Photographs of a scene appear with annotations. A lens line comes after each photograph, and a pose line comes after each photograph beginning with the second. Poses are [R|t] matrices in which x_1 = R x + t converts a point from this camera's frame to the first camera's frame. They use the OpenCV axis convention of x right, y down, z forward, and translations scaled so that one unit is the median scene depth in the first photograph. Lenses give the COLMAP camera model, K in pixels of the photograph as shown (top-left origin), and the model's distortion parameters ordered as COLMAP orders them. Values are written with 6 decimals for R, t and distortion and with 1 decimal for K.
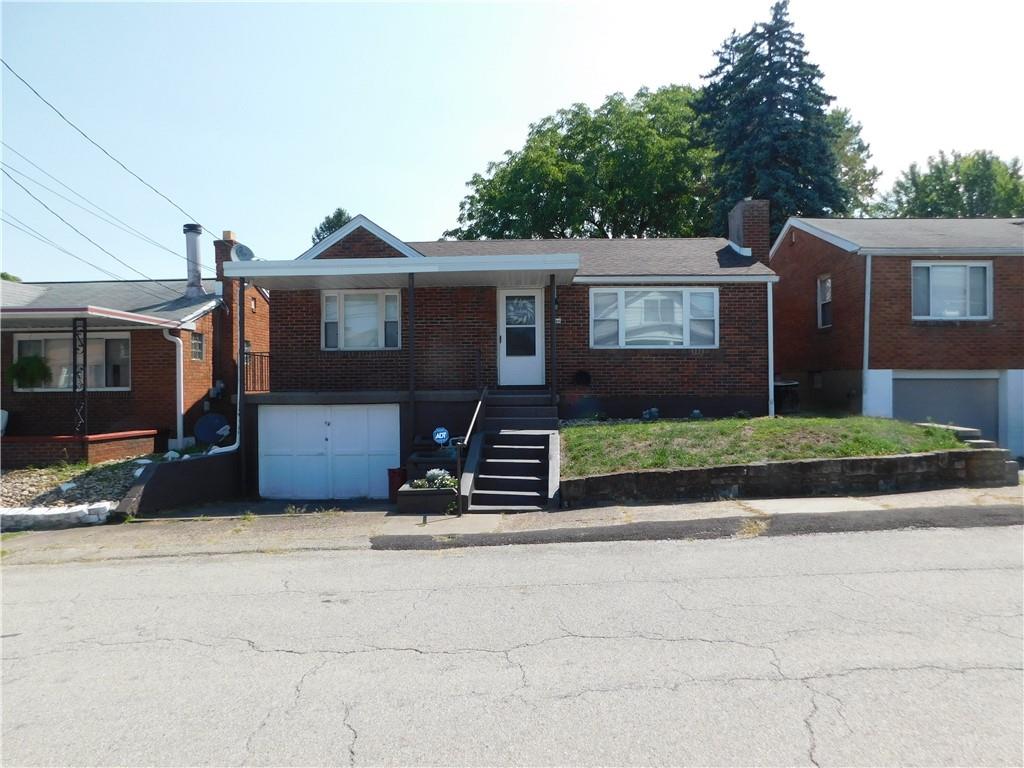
lens RADIAL K [[679.8, 0, 512.0], [0, 679.8, 384.0], [0, 0, 1]] dist [-0.070045, 0.053011]
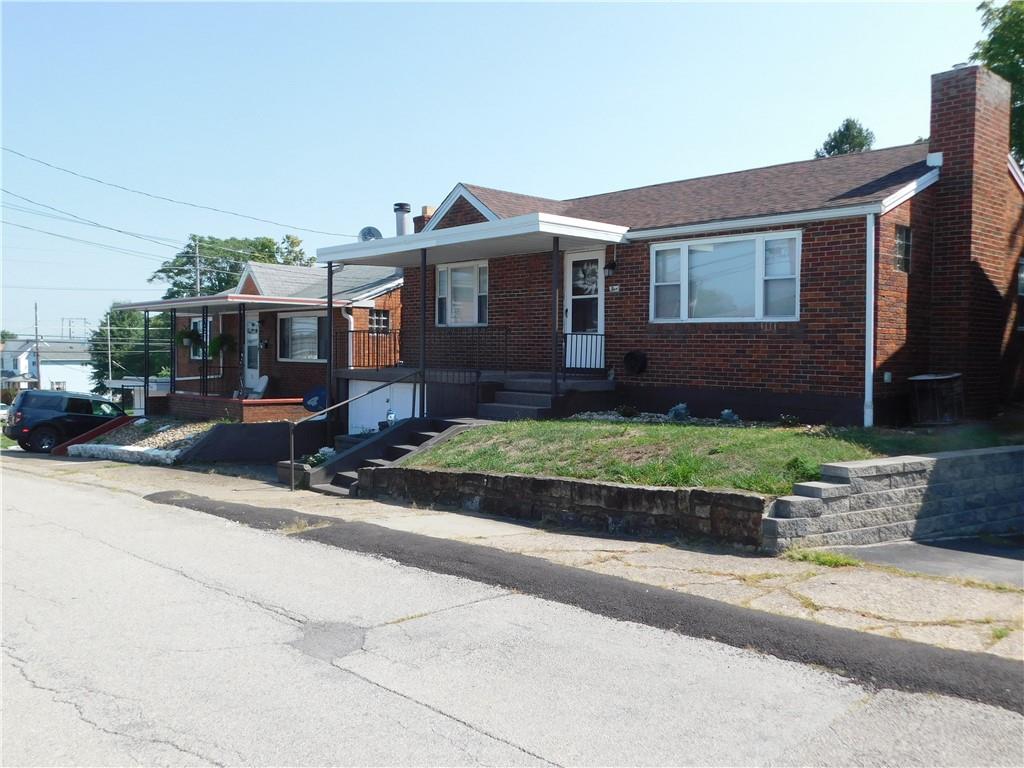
lens RADIAL K [[905.7, 0, 512.0], [0, 905.7, 384.0], [0, 0, 1]] dist [-0.007152, 0.006304]
pose [[0.696357, 0.040251, -0.716566, 0.775058], [-0.015981, 0.999048, 0.040588, -0.022936], [0.717518, -0.016813, 0.696337, 0.172854]]
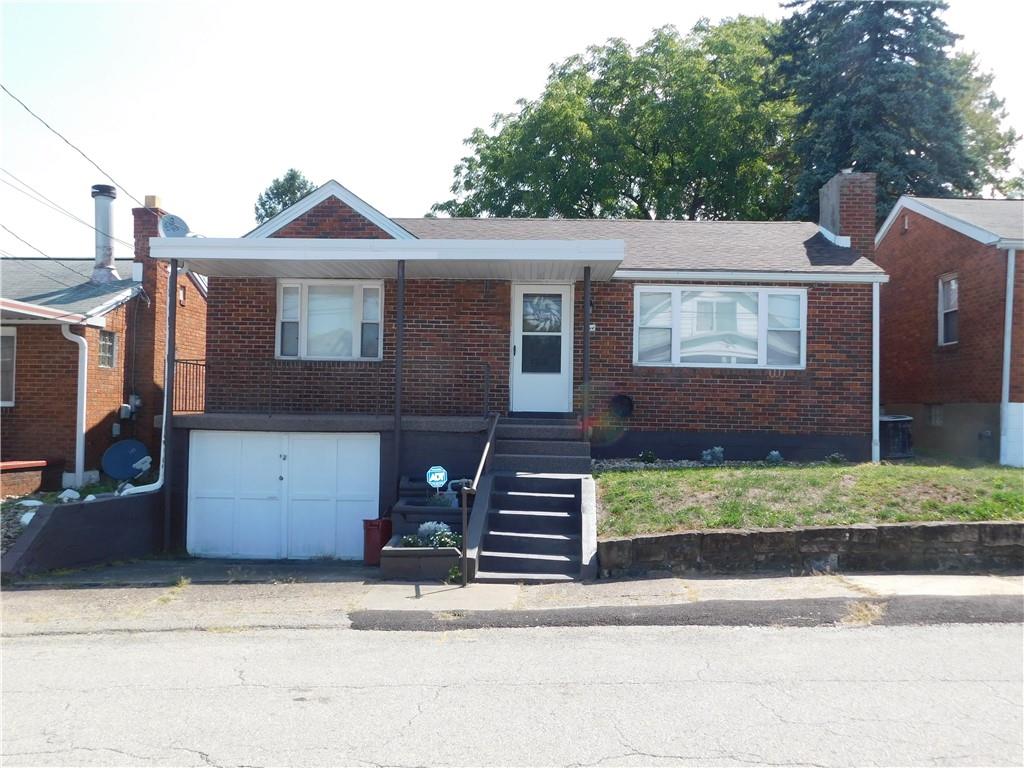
lens RADIAL K [[905.7, 0, 512.0], [0, 905.7, 384.0], [0, 0, 1]] dist [-0.007152, 0.006304]
pose [[0.999691, 0.024862, -0.000264, -0.019469], [-0.024860, 0.999331, -0.026823, -0.001699], [-0.000404, 0.026821, 0.999640, -0.003854]]
